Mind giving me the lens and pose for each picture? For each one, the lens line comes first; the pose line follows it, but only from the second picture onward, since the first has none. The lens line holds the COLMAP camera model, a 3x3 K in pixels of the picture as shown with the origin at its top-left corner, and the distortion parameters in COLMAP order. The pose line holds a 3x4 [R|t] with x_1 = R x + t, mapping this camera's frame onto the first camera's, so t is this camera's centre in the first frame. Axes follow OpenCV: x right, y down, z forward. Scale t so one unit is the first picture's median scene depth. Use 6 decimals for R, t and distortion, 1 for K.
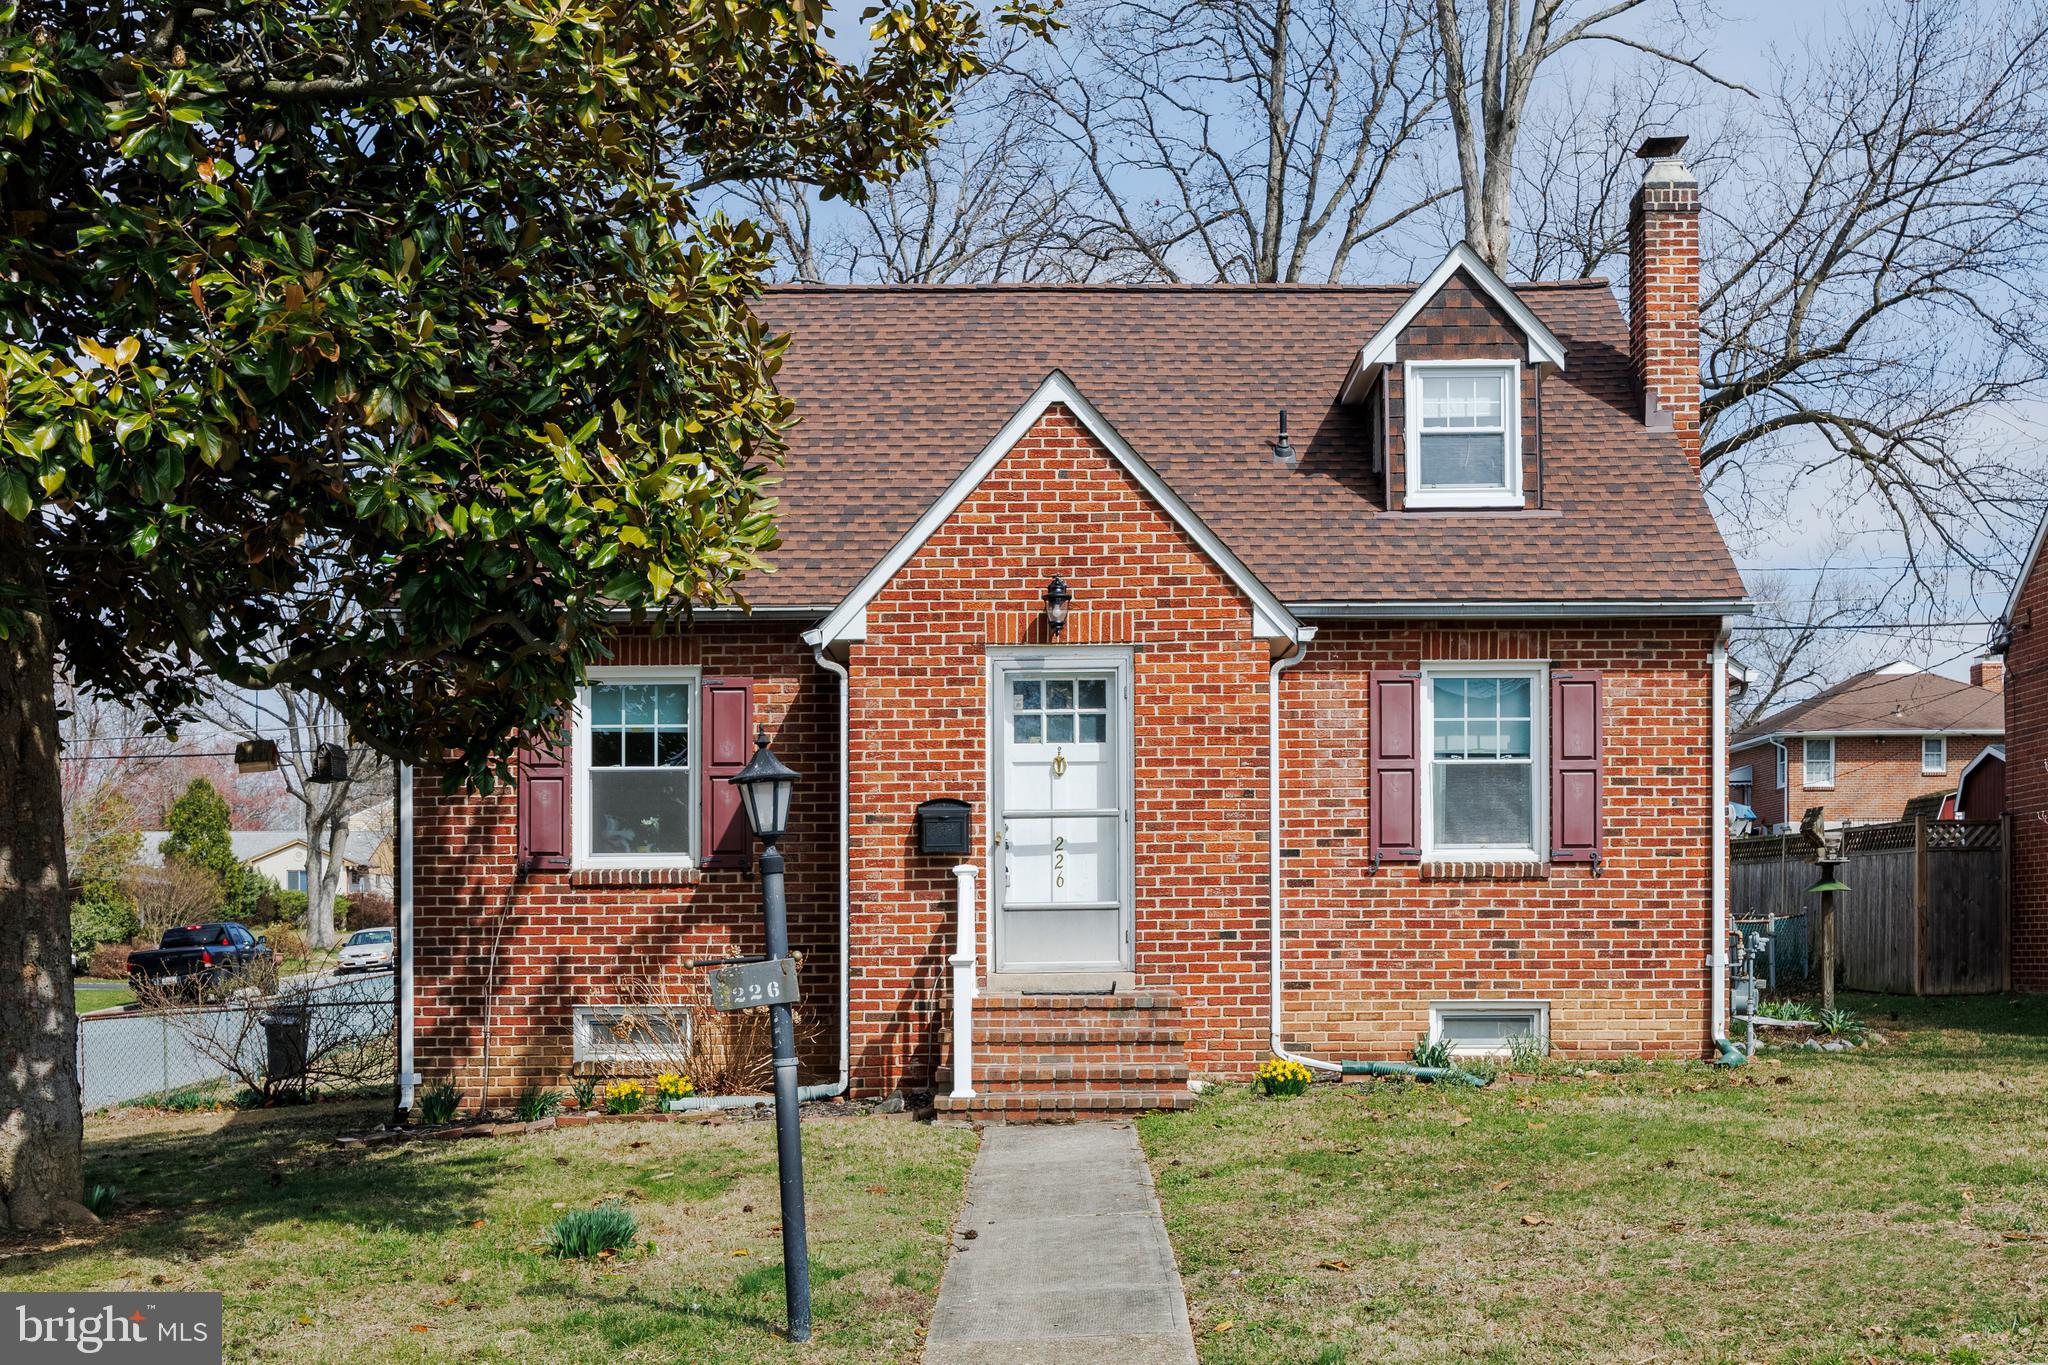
lens RADIAL K [[2426.4, 0, 1027.5], [0, 2426.4, 969.5], [0, 0, 1]] dist [-0.017250, 0.003396]
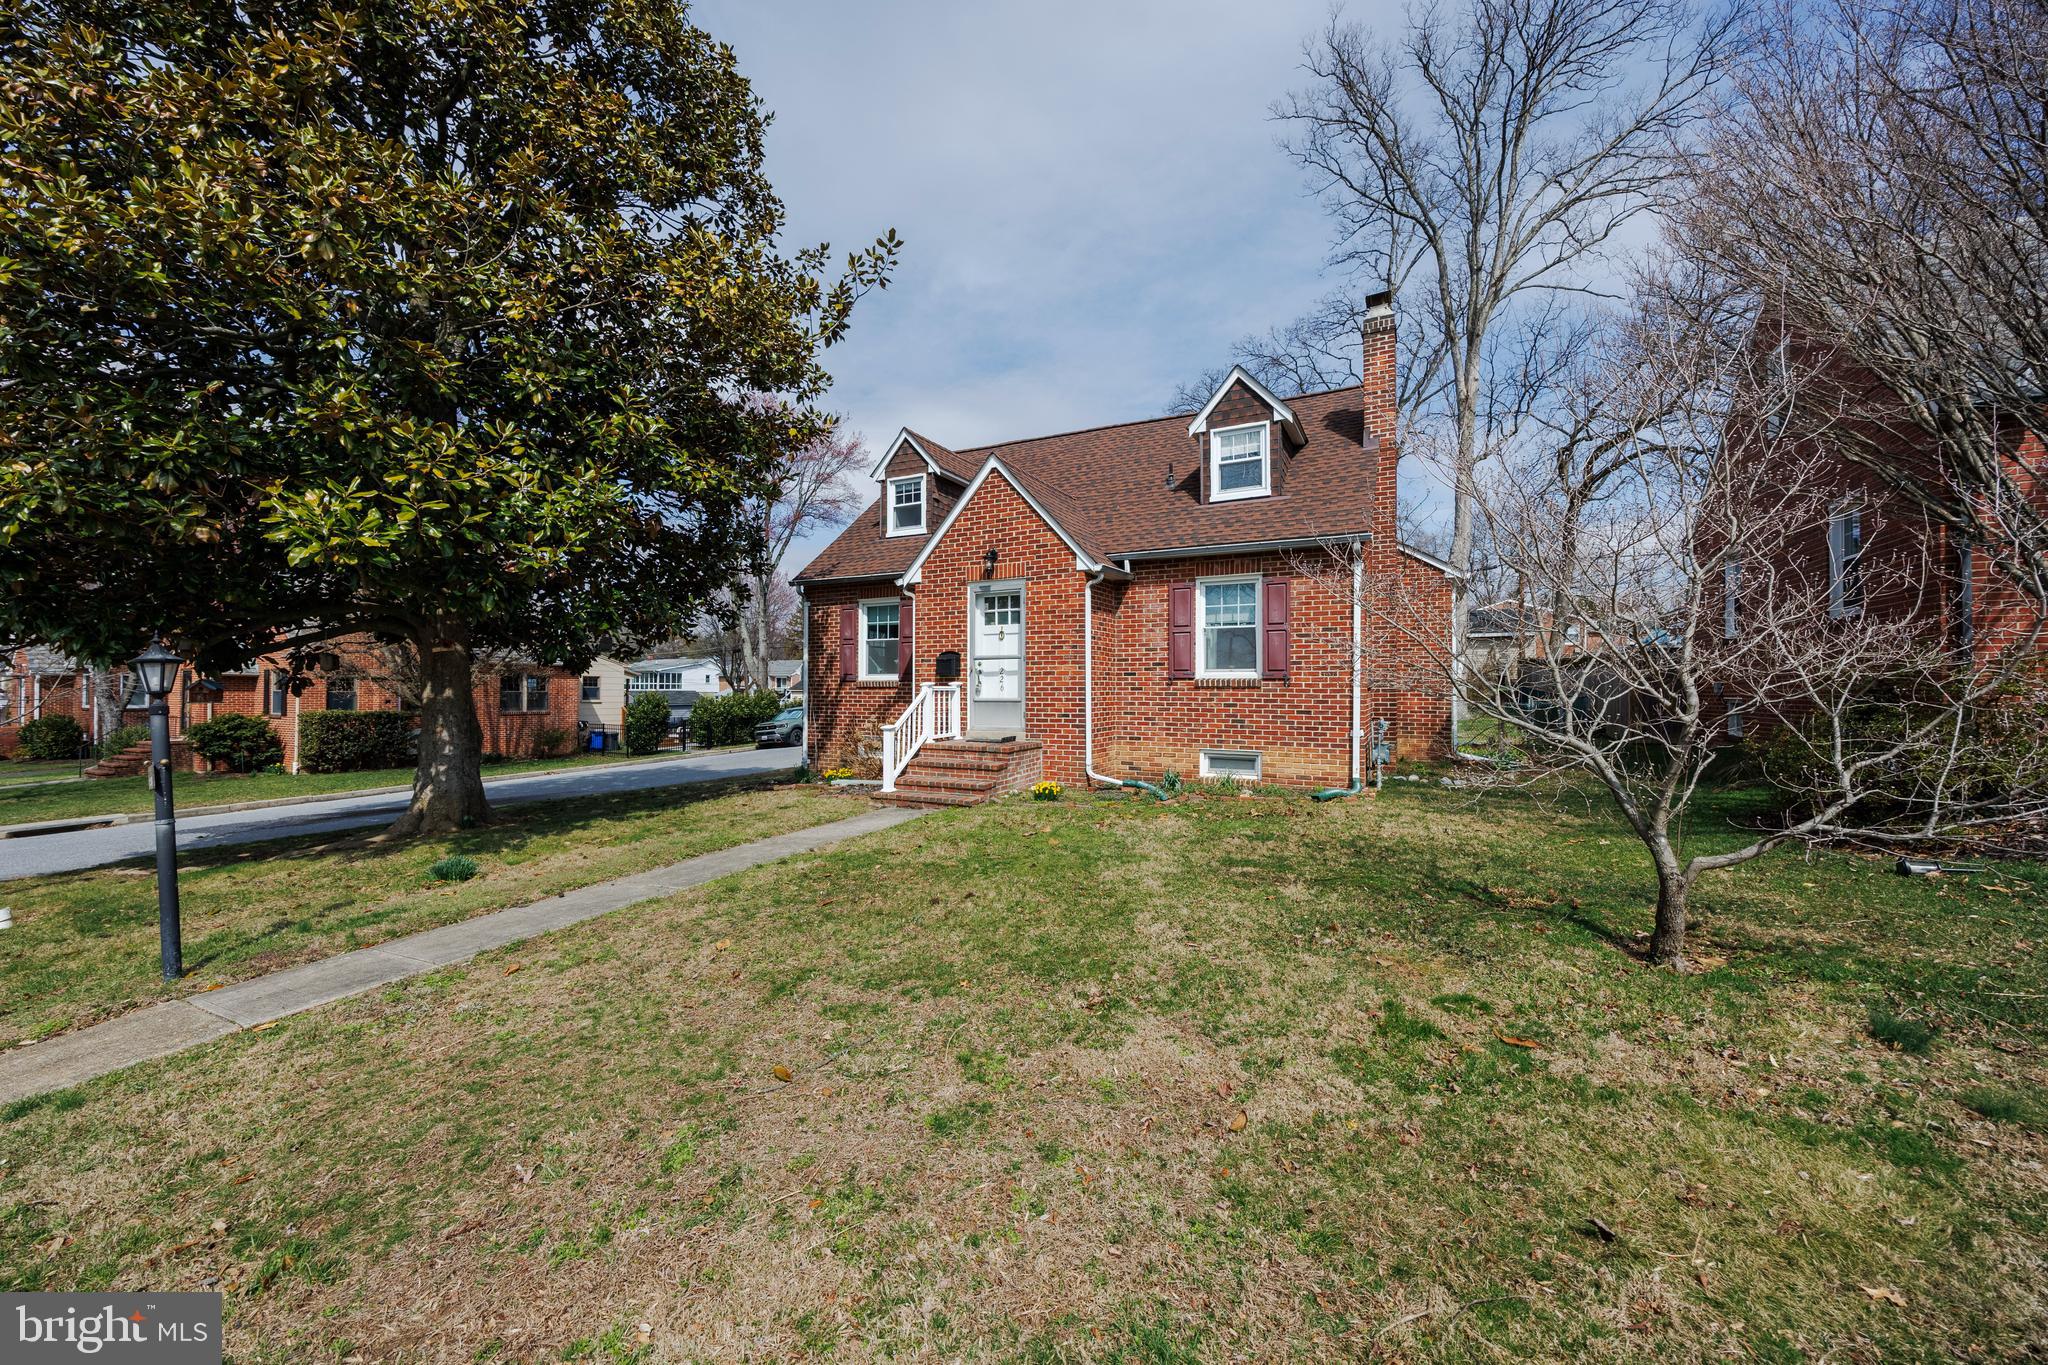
lens RADIAL K [[781.0, 0, 1005.7], [0, 781.0, 686.0], [0, 0, 1]] dist [-0.001902, -0.000111]
pose [[0.883496, 0.006973, -0.468387, 0.325221], [-0.013777, 0.999843, -0.011100, -0.029045], [0.468237, 0.016260, 0.883453, 0.363099]]
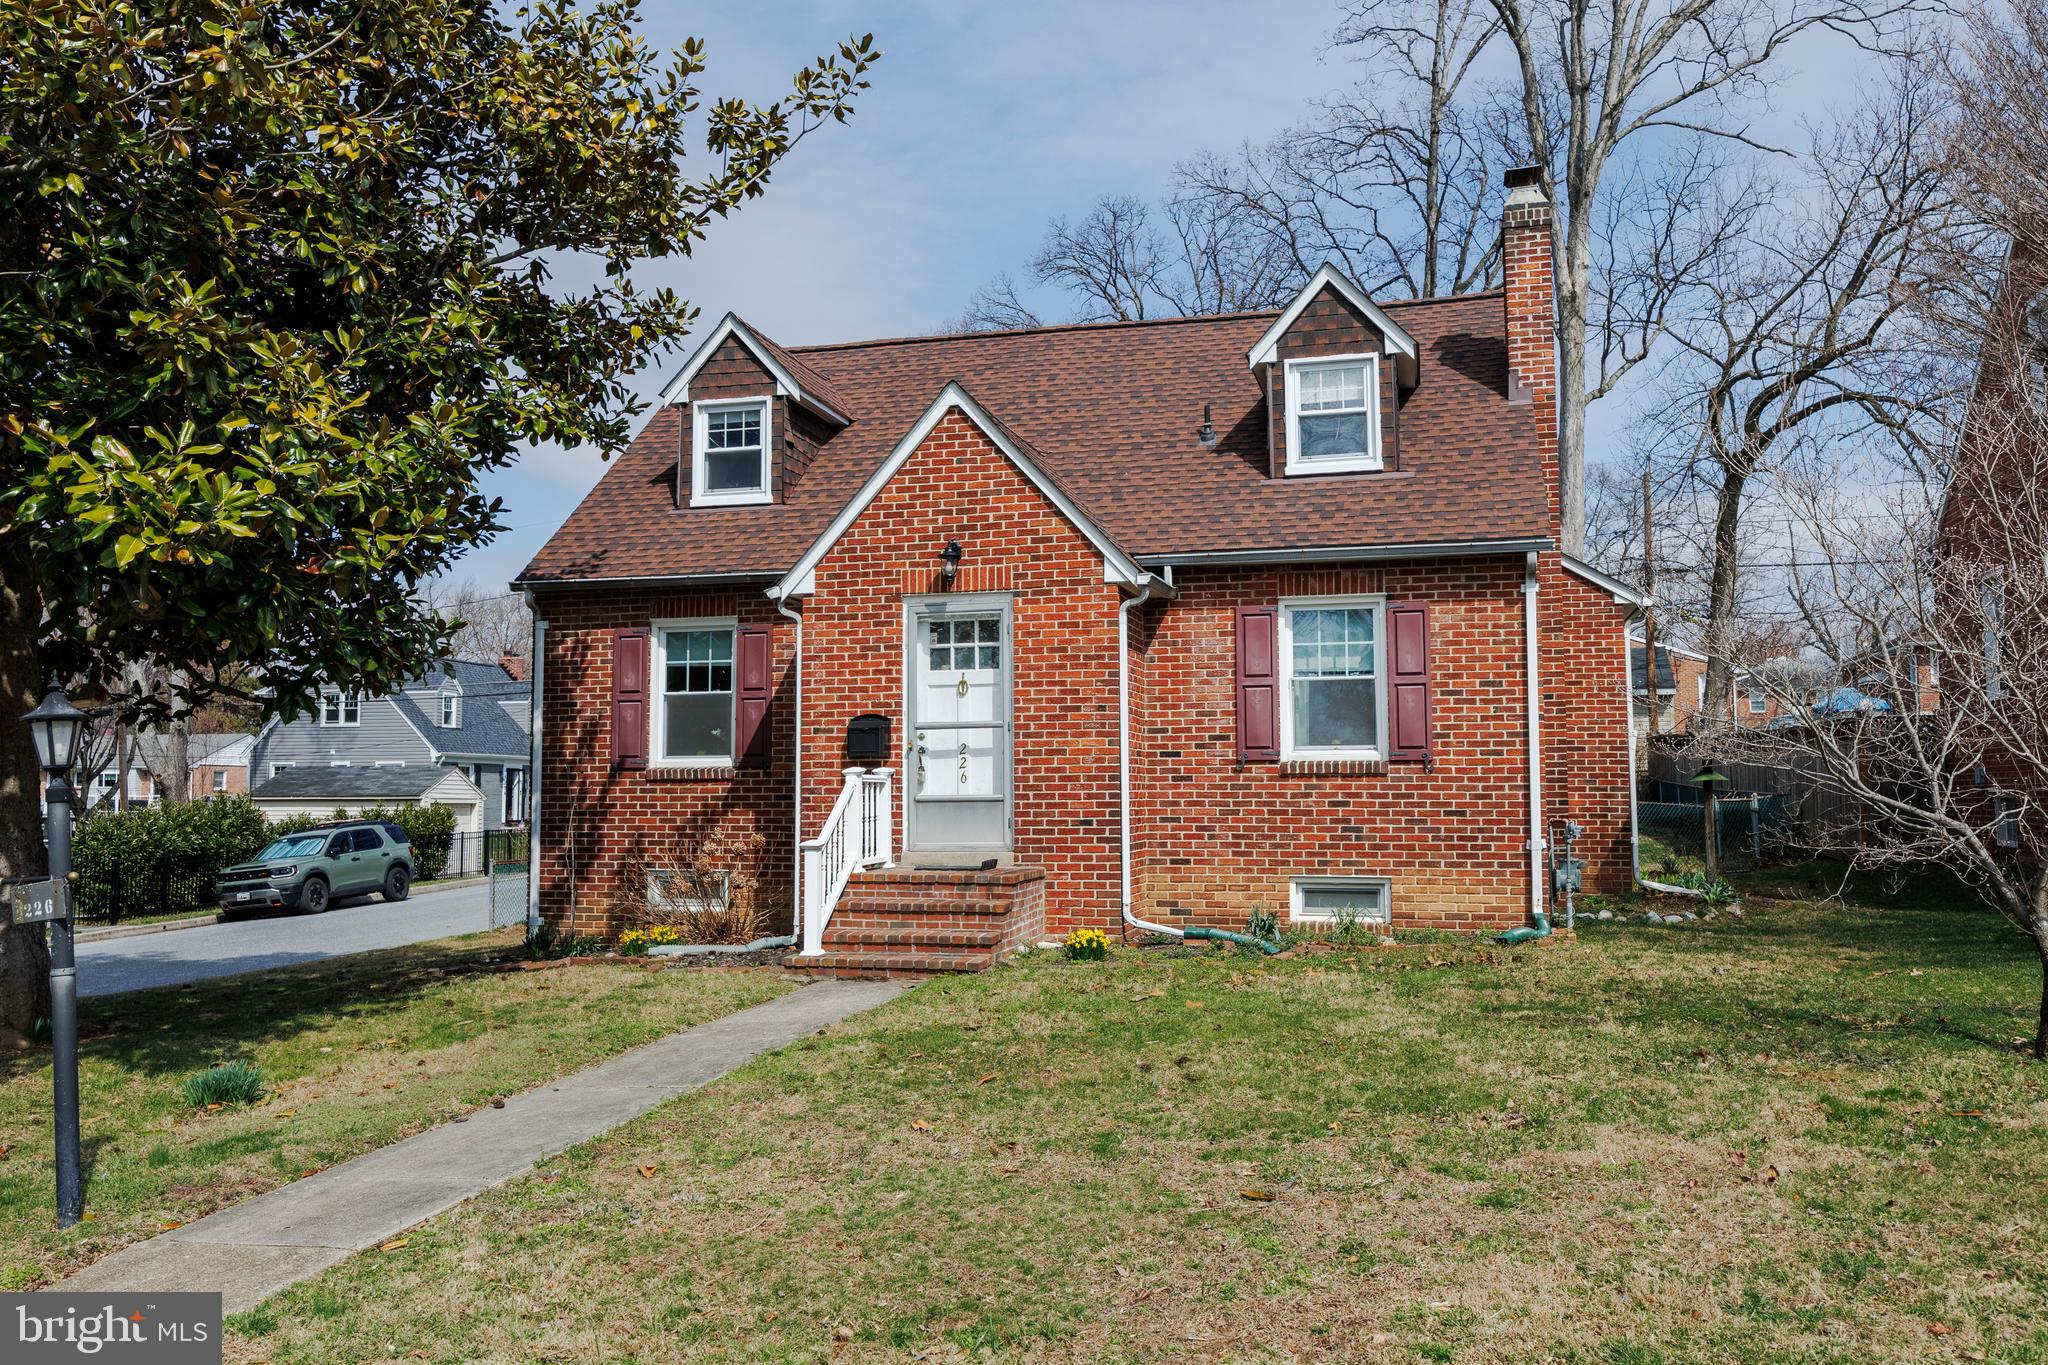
lens RADIAL K [[1623.6, 0, 1001.9], [0, 1623.6, 680.7], [0, 0, 1]] dist [-0.005572, 0.000853]
pose [[0.967040, -0.015152, -0.254172, 0.235300], [-0.005816, 0.996653, -0.081541, -0.017228], [0.254557, 0.080331, 0.963716, 0.174825]]
